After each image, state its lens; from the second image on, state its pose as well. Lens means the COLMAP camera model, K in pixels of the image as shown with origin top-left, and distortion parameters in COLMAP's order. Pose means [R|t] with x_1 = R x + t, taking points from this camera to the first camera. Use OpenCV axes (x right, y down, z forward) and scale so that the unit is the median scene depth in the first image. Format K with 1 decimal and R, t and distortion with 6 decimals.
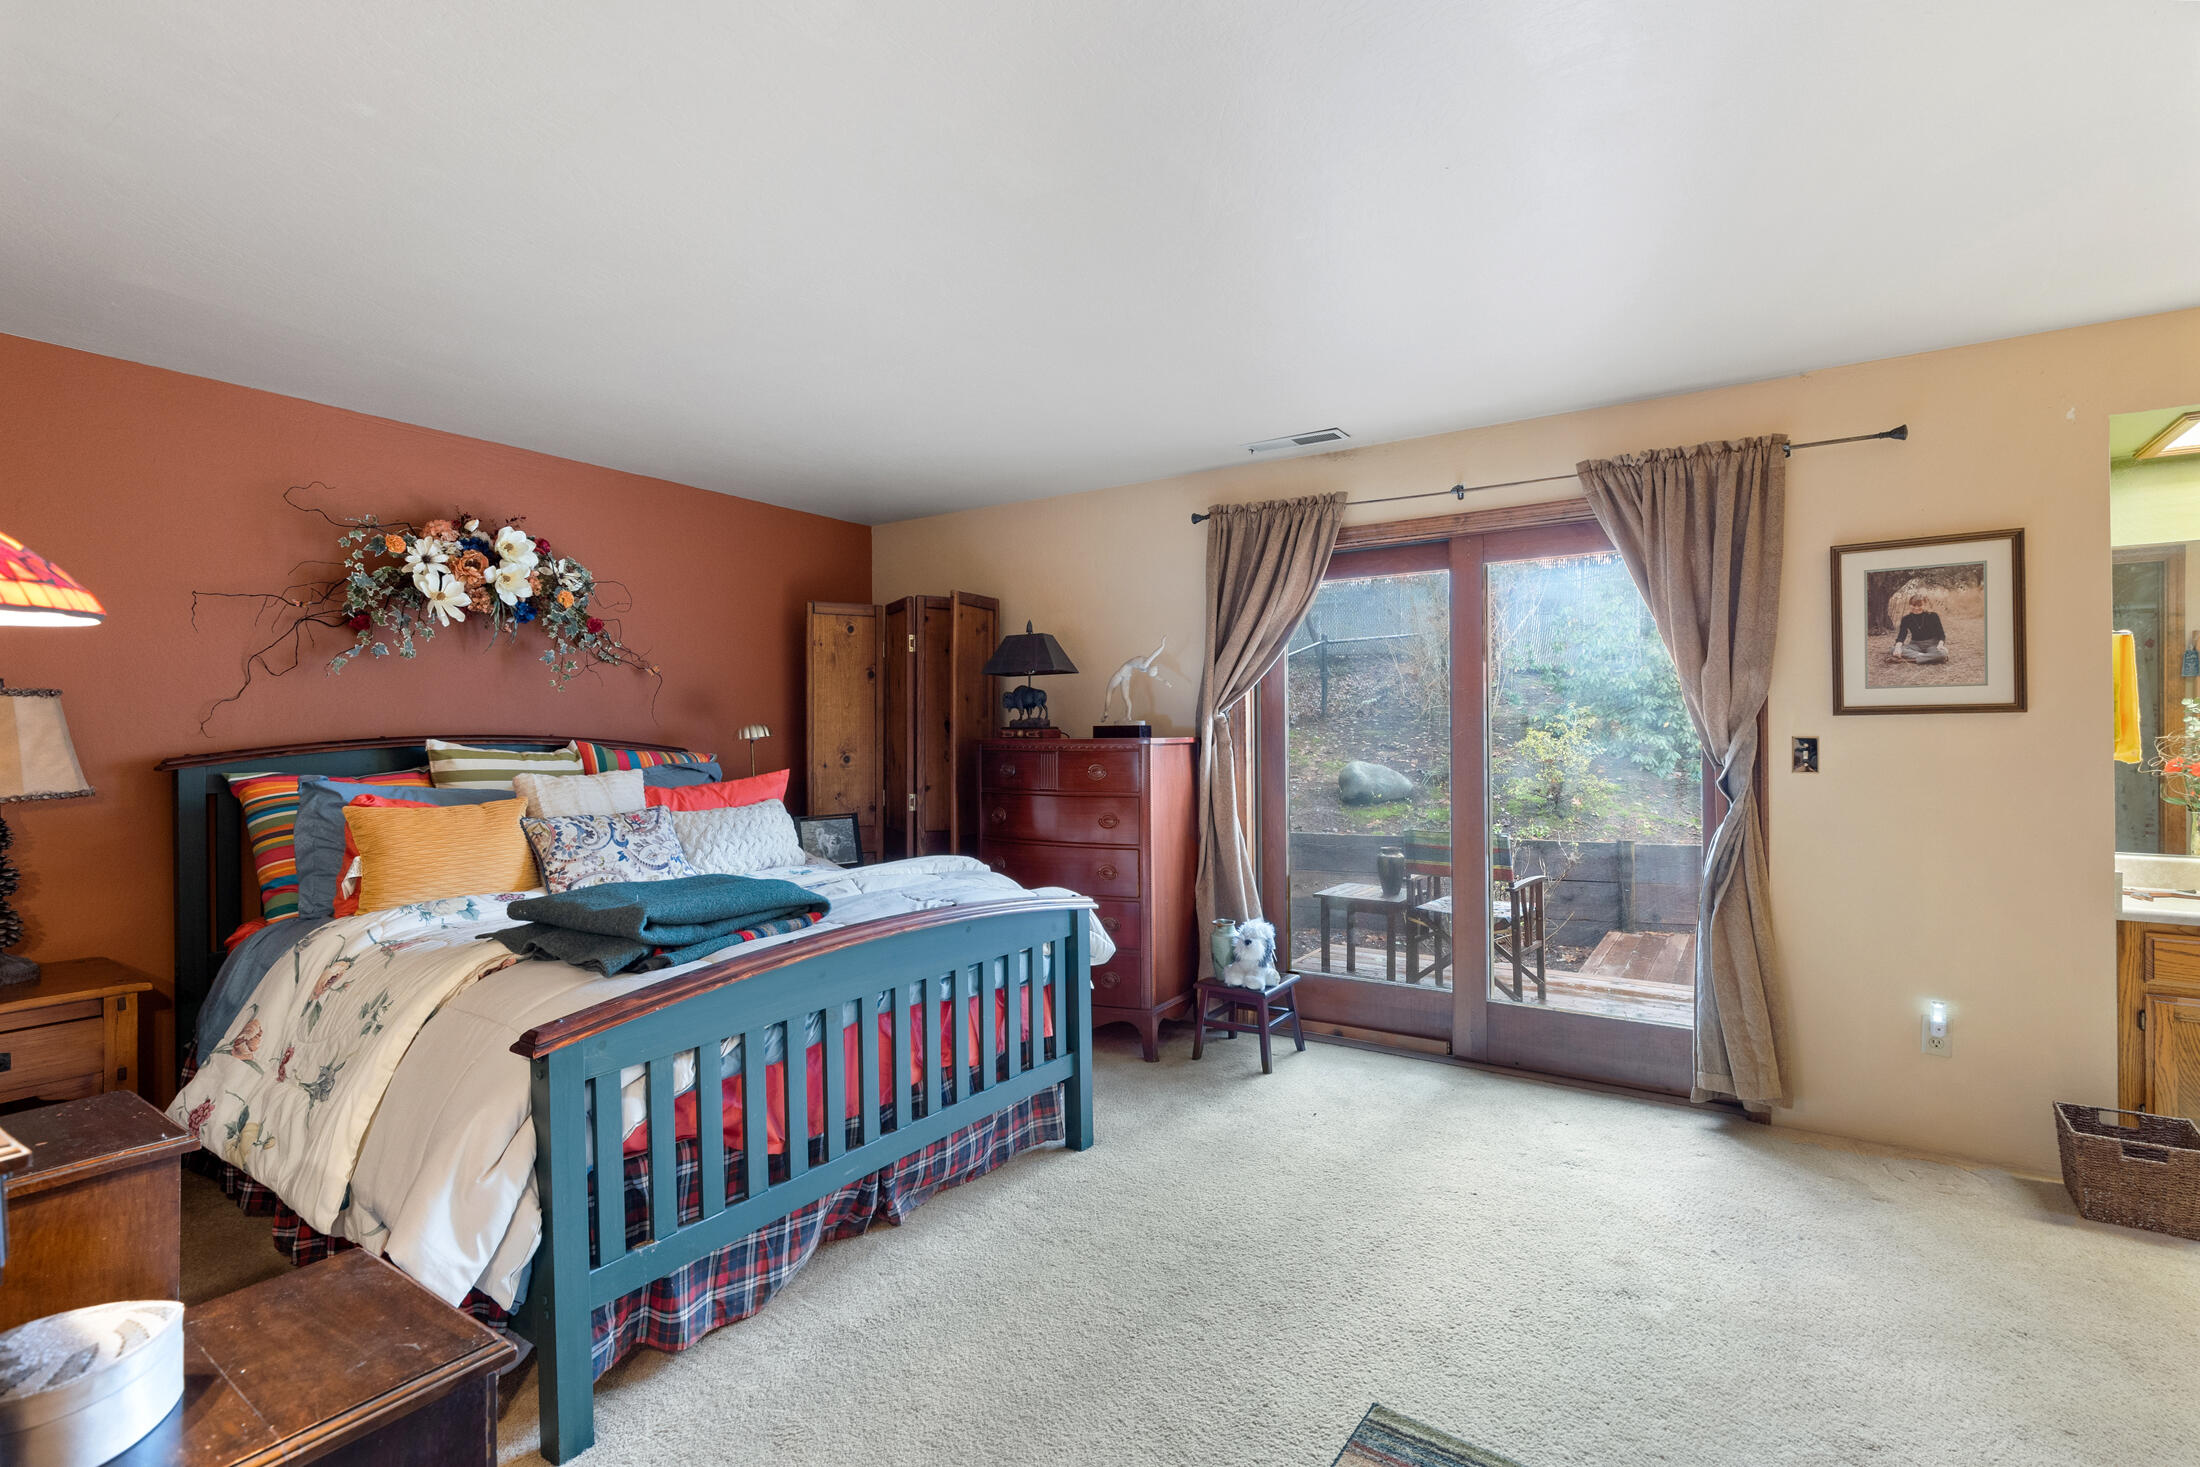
lens RADIAL K [[1017.6, 0, 1108.5], [0, 1017.6, 754.0], [0, 0, 1]] dist [0.017031, -0.000212]
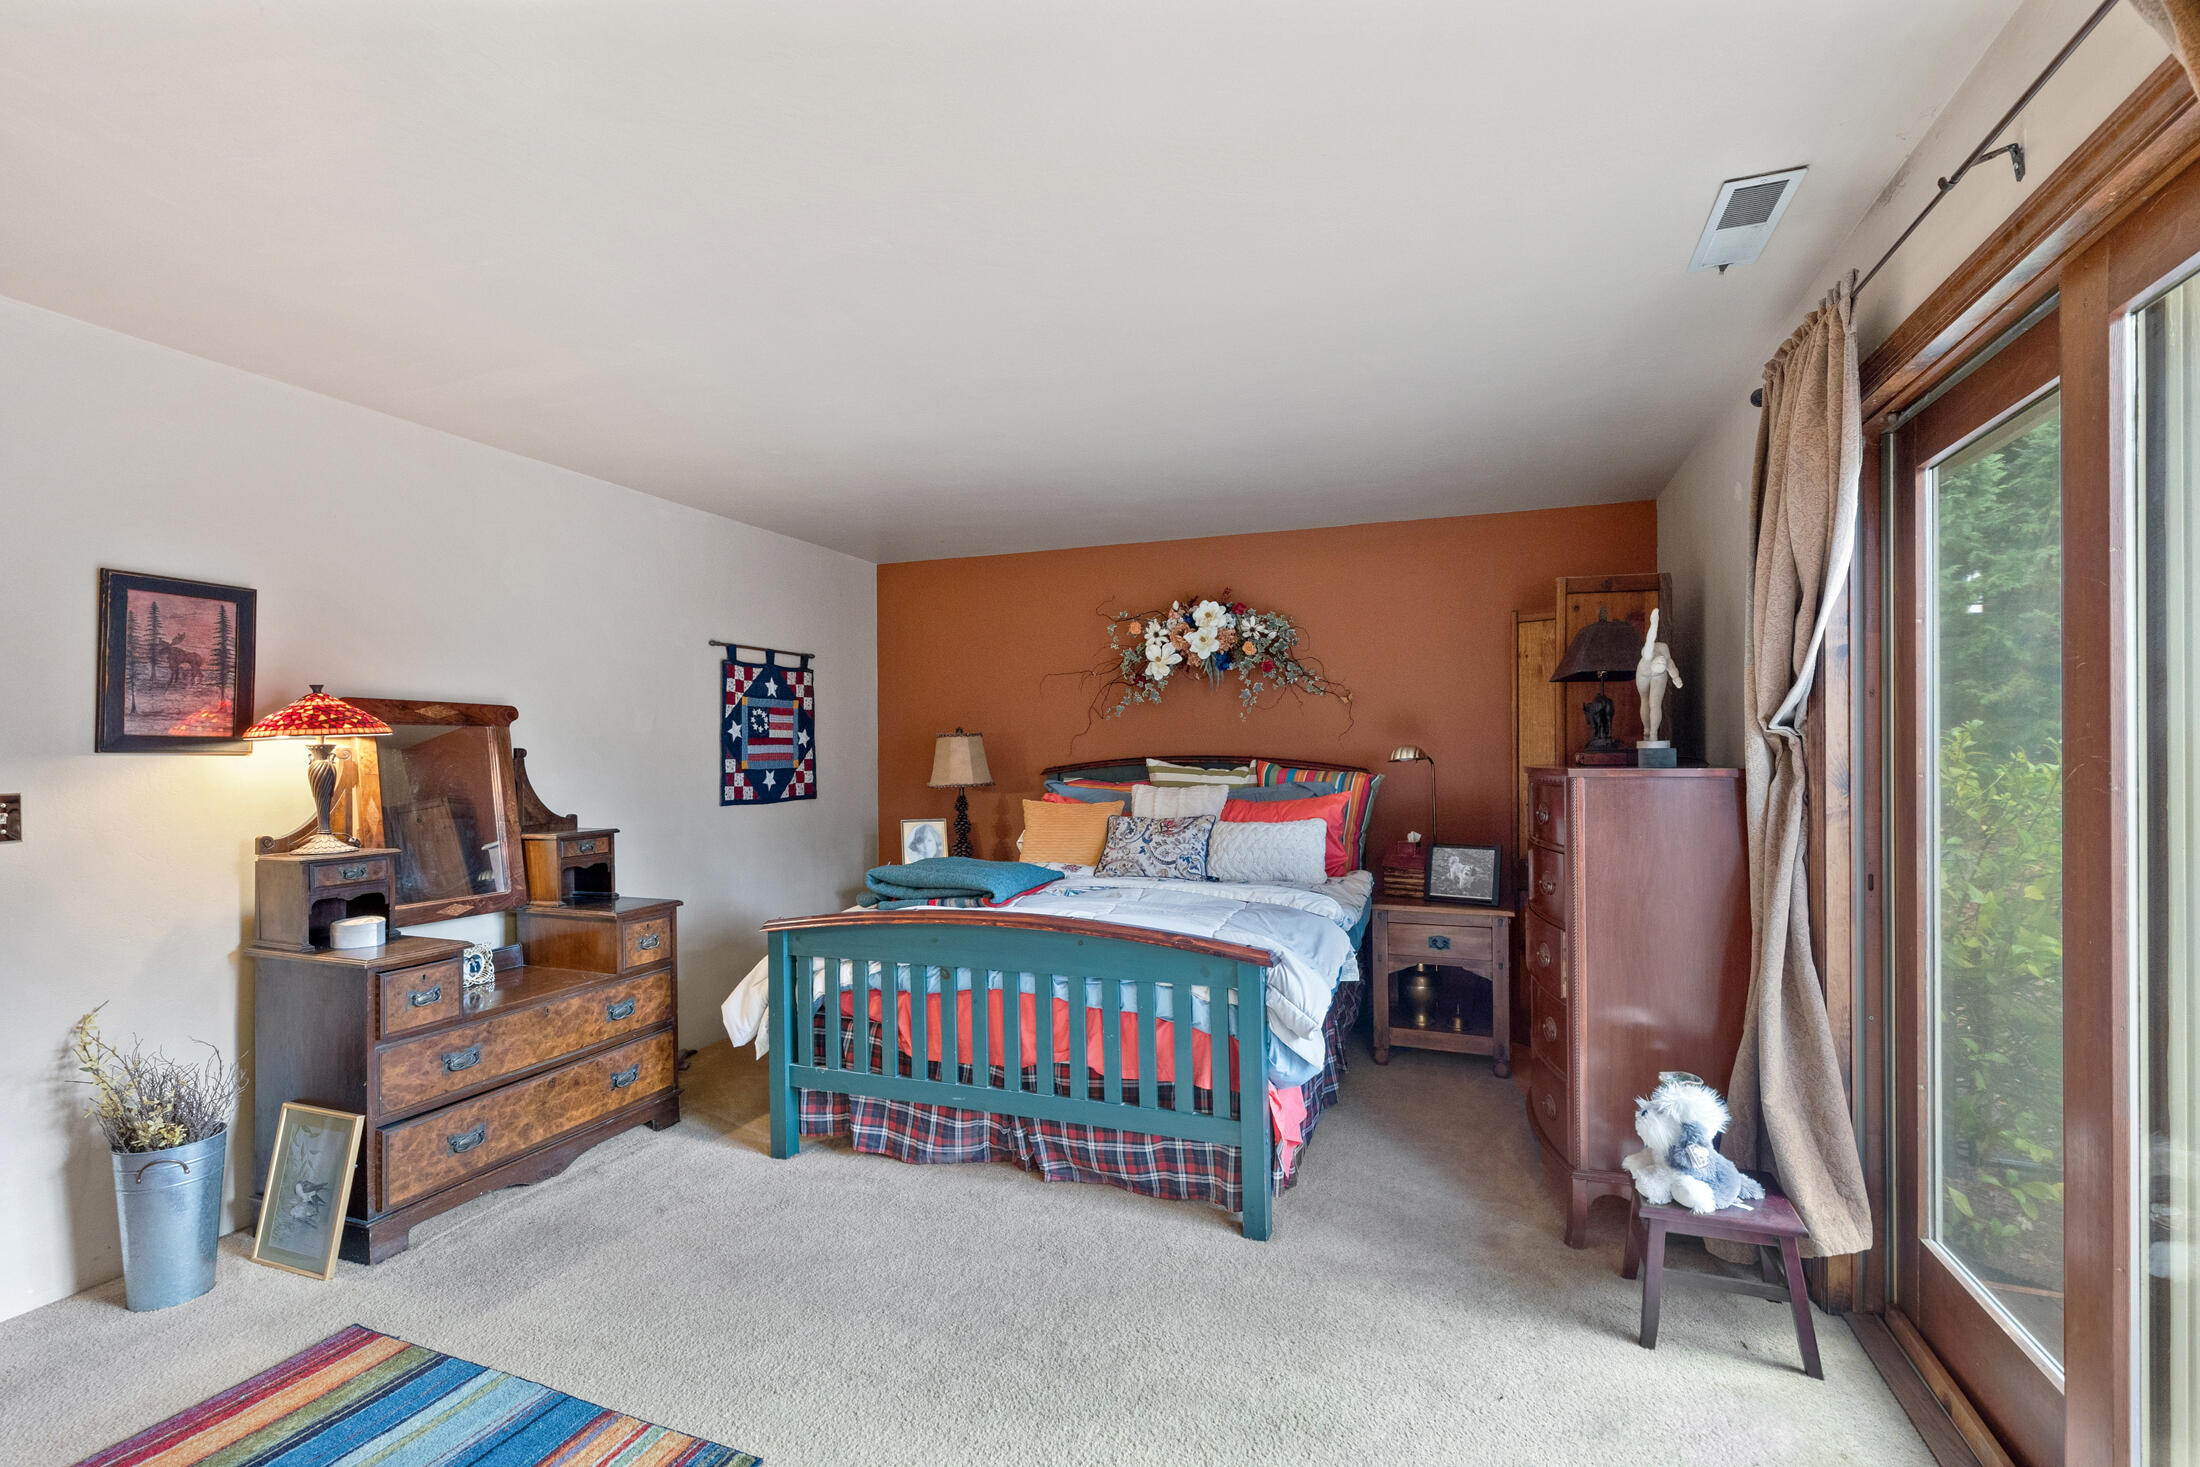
lens RADIAL K [[1017.6, 0, 1108.5], [0, 1017.6, 754.0], [0, 0, 1]] dist [0.017031, -0.000212]
pose [[0.217740, 0.008338, -0.975971, 0.755872], [-0.016339, 0.999855, 0.004897, -0.027821], [0.975870, 0.014880, 0.217845, 0.647573]]
